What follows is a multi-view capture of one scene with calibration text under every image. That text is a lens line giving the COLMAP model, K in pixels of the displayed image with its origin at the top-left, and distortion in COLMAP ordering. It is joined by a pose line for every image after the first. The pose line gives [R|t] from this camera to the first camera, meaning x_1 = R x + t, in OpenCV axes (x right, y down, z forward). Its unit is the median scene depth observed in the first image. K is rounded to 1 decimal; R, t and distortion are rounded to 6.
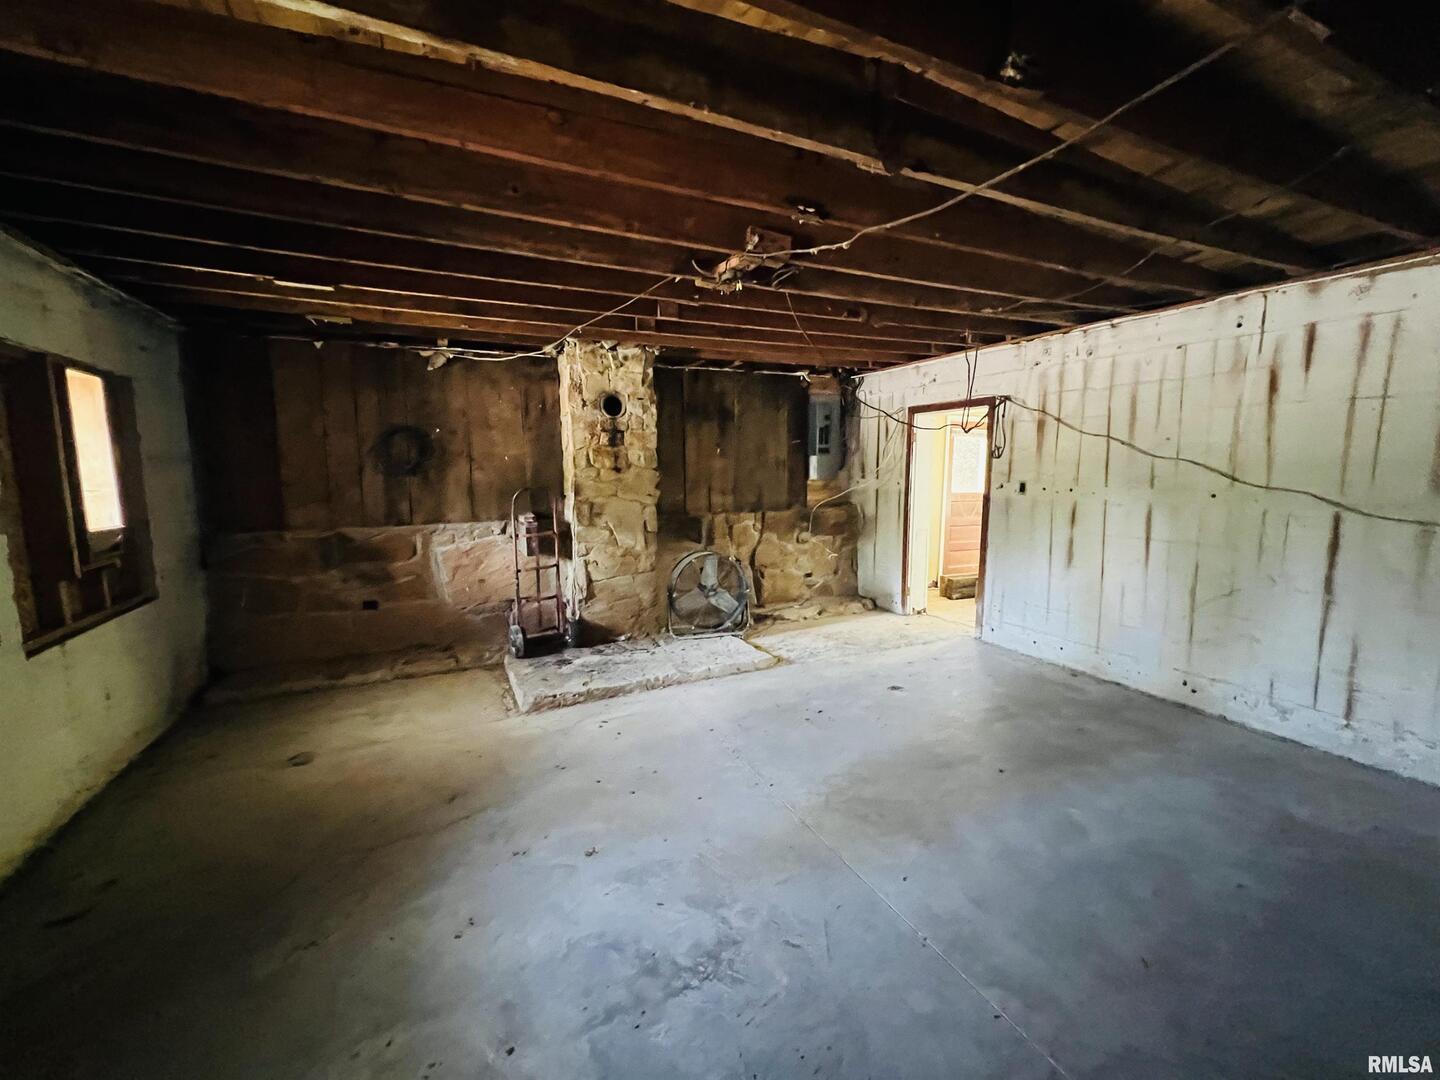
lens RADIAL K [[584.0, 0, 716.5], [0, 584.0, 538.4], [0, 0, 1]] dist [0.000480, 0.000185]
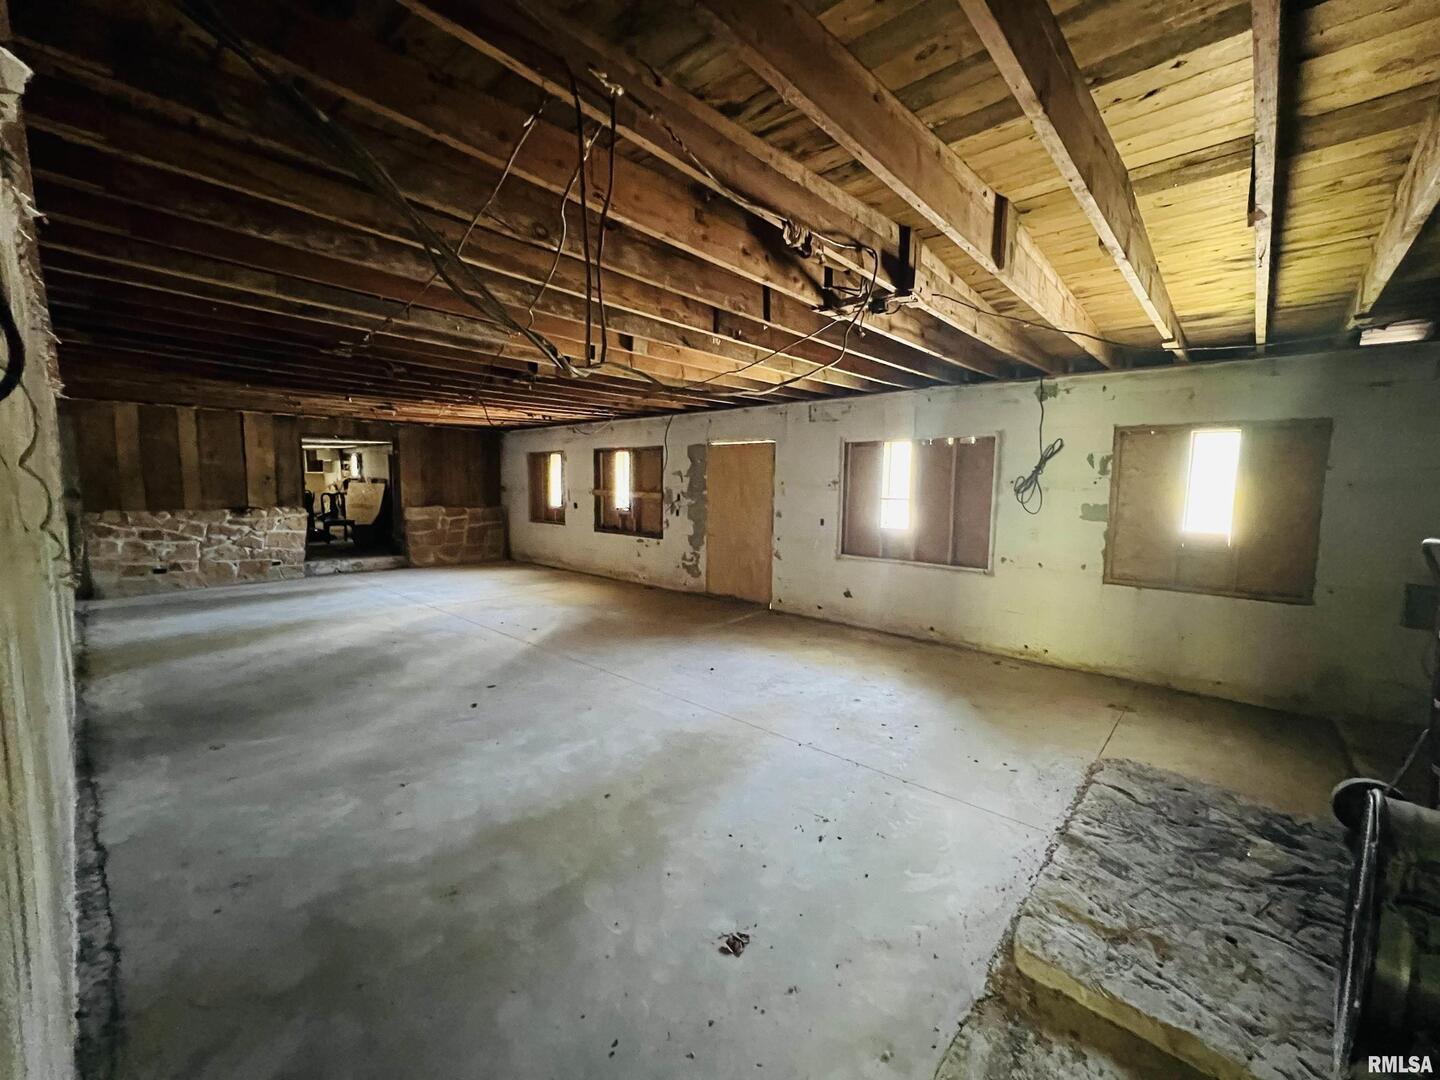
lens RADIAL K [[584.0, 0, 716.5], [0, 584.0, 536.5], [0, 0, 1]] dist [0.000480, 0.000185]
pose [[-0.924859, 0.027293, -0.379329, 0.561112], [-0.056315, 0.976598, 0.207571, -0.201275], [0.376117, 0.213336, -0.901678, 1.538909]]
